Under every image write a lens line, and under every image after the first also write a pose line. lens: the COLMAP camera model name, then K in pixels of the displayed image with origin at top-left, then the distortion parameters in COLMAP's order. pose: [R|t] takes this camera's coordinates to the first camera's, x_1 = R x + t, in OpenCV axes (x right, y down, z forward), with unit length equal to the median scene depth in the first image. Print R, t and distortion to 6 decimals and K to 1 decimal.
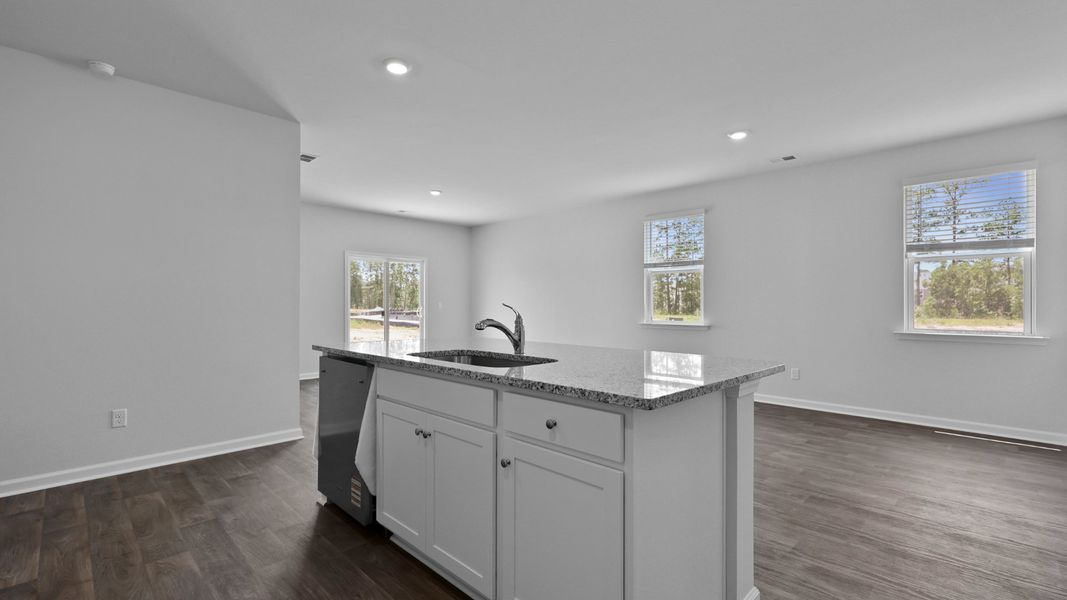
lens RADIAL K [[471.3, 0, 539.0], [0, 471.3, 299.8], [0, 0, 1]] dist [0.004616, 0.000293]
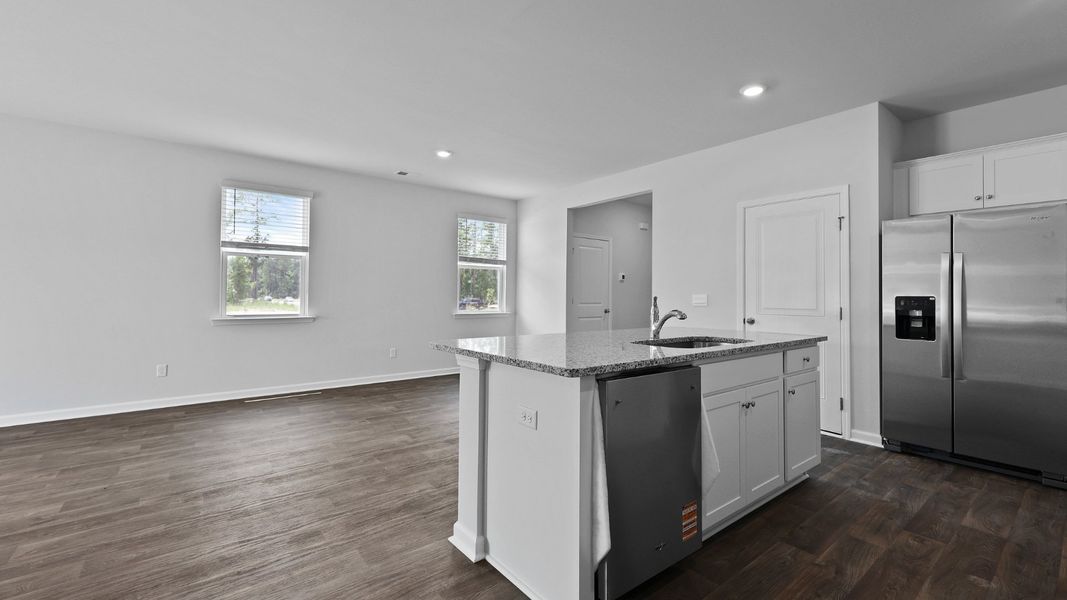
lens RADIAL K [[439.6, 0, 529.4], [0, 439.6, 293.7], [0, 0, 1]] dist [0.004834, 0.000076]
pose [[0.127366, 0.005084, 0.991843, -0.207446], [-0.015575, 0.999874, -0.003125, 0.001771], [-0.991734, -0.015050, 0.127429, 0.205737]]
